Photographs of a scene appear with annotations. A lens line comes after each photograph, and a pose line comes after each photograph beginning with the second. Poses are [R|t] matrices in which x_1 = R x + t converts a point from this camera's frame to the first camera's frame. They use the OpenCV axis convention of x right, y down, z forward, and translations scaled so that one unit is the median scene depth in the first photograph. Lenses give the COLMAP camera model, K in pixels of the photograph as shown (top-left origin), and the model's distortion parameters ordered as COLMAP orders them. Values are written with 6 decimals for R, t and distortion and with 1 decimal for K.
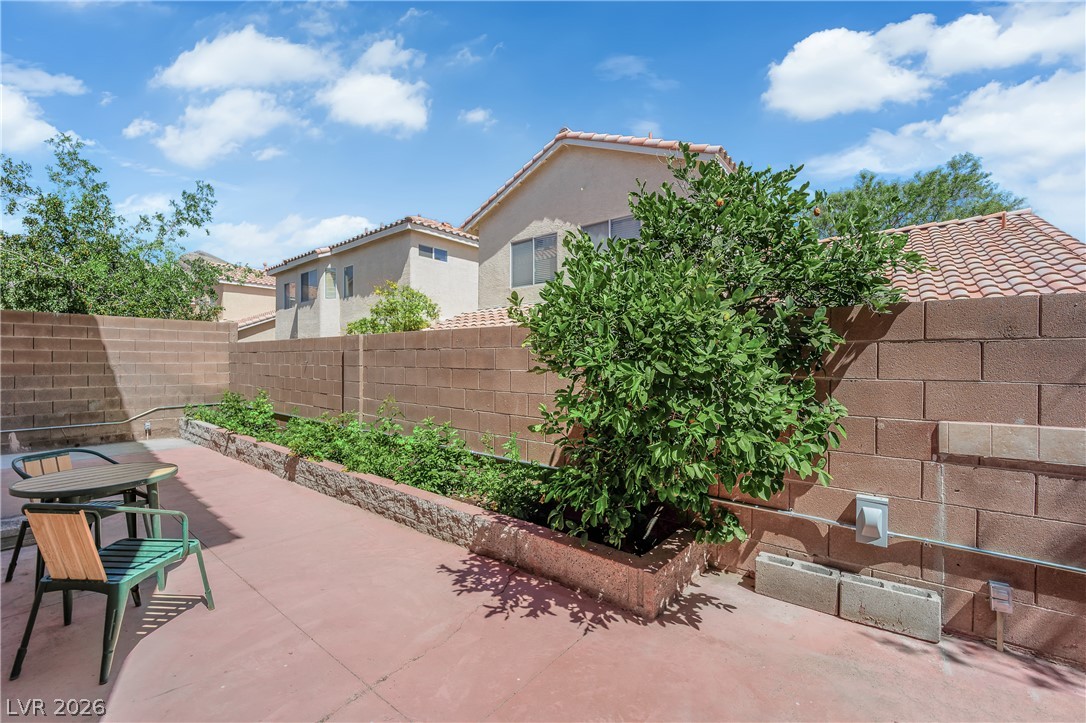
lens RADIAL K [[435.6, 0, 554.6], [0, 435.6, 366.4], [0, 0, 1]] dist [-0.011159, -0.002189]
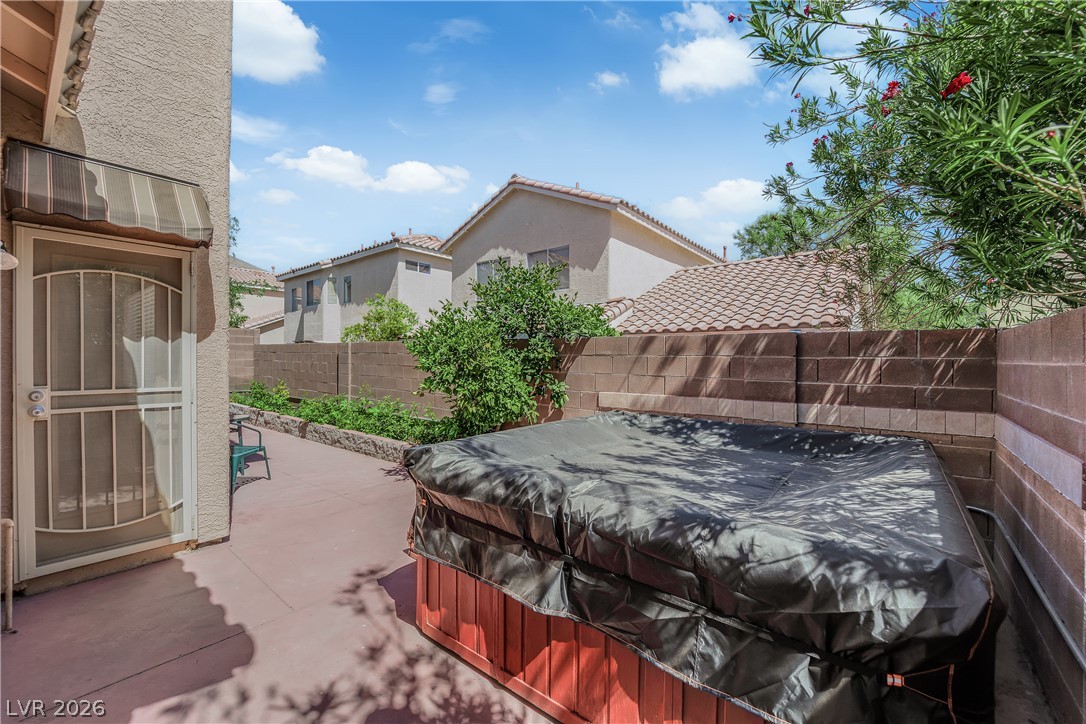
lens RADIAL K [[435.6, 0, 550.1], [0, 435.6, 366.6], [0, 0, 1]] dist [-0.011159, -0.002189]
pose [[0.999882, 0.005873, -0.014220, 0.132134], [-0.005742, 0.999941, 0.009225, -0.004233], [0.014273, -0.009142, 0.999856, -0.240343]]
